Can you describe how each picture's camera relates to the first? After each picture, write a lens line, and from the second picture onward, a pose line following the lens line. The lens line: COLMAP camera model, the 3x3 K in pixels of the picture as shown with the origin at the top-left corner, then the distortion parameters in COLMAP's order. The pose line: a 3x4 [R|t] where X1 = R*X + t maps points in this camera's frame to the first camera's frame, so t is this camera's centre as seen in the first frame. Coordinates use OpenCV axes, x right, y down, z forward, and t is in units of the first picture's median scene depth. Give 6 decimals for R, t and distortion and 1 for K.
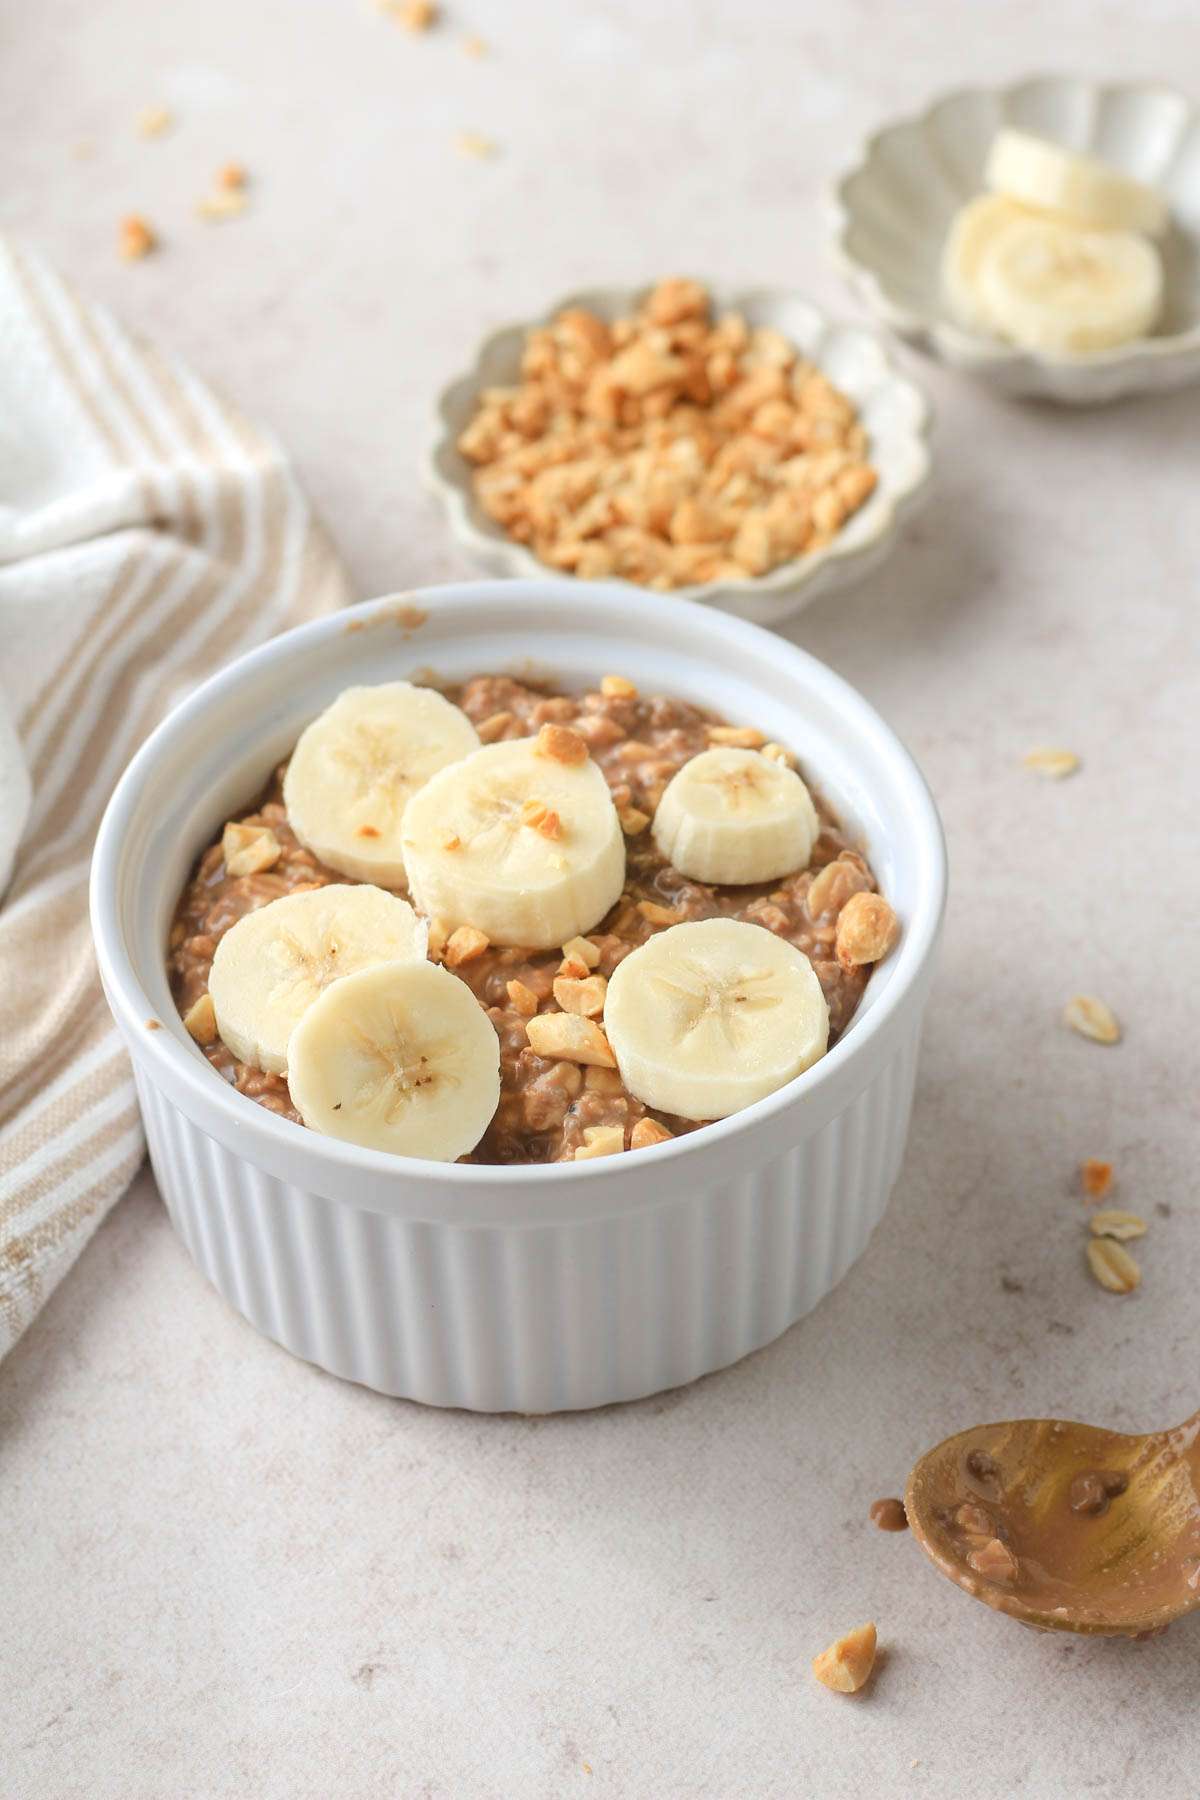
lens RADIAL K [[4709.5, 0, 600.0], [0, 4709.5, 900.0], [0, 0, 1]] dist [-0.148735, 0.256346]
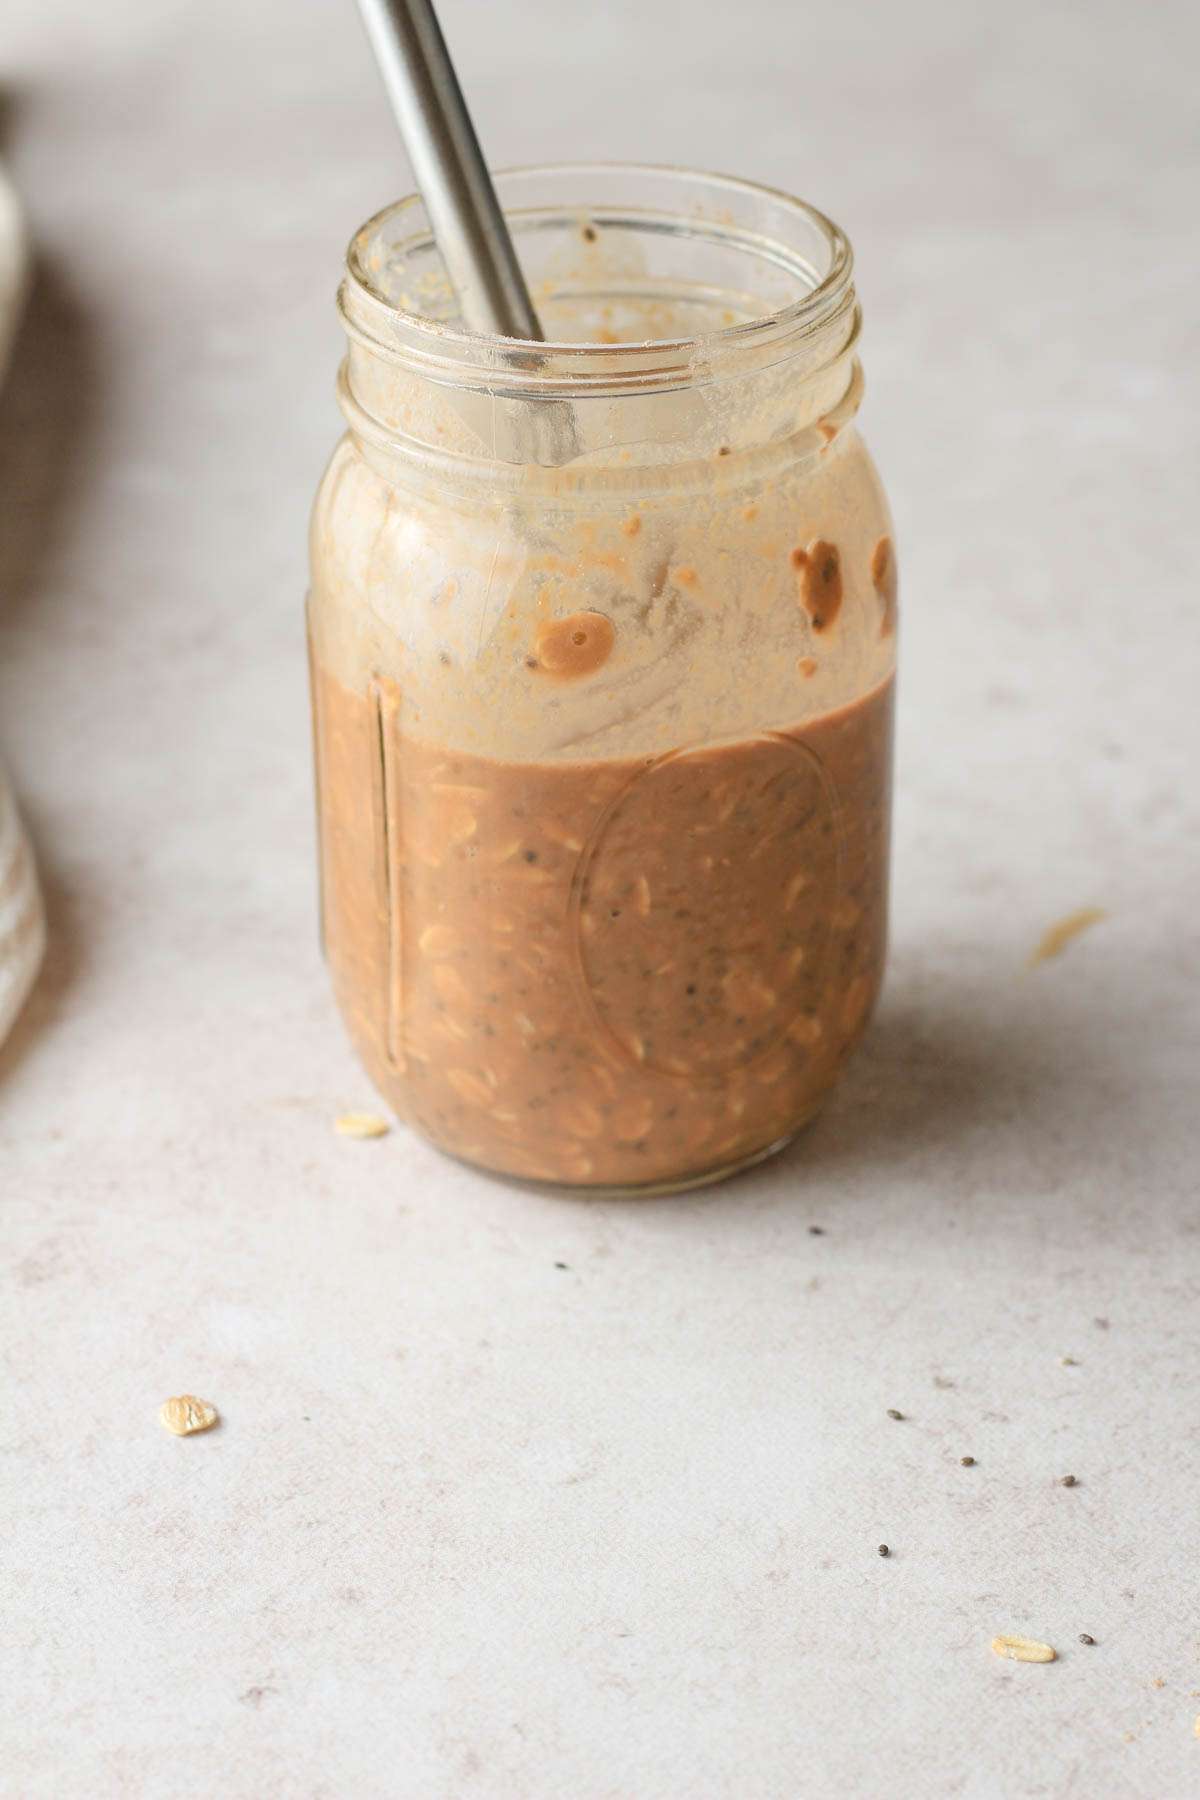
lens RADIAL K [[4709.5, 0, 600.0], [0, 4709.5, 900.0], [0, 0, 1]] dist [-0.148735, 0.256346]
pose [[0.999844, 0.015091, 0.009215, 0.007565], [-0.012019, 0.962275, -0.271812, 0.255930], [-0.012969, 0.271658, 0.962306, 0.056236]]
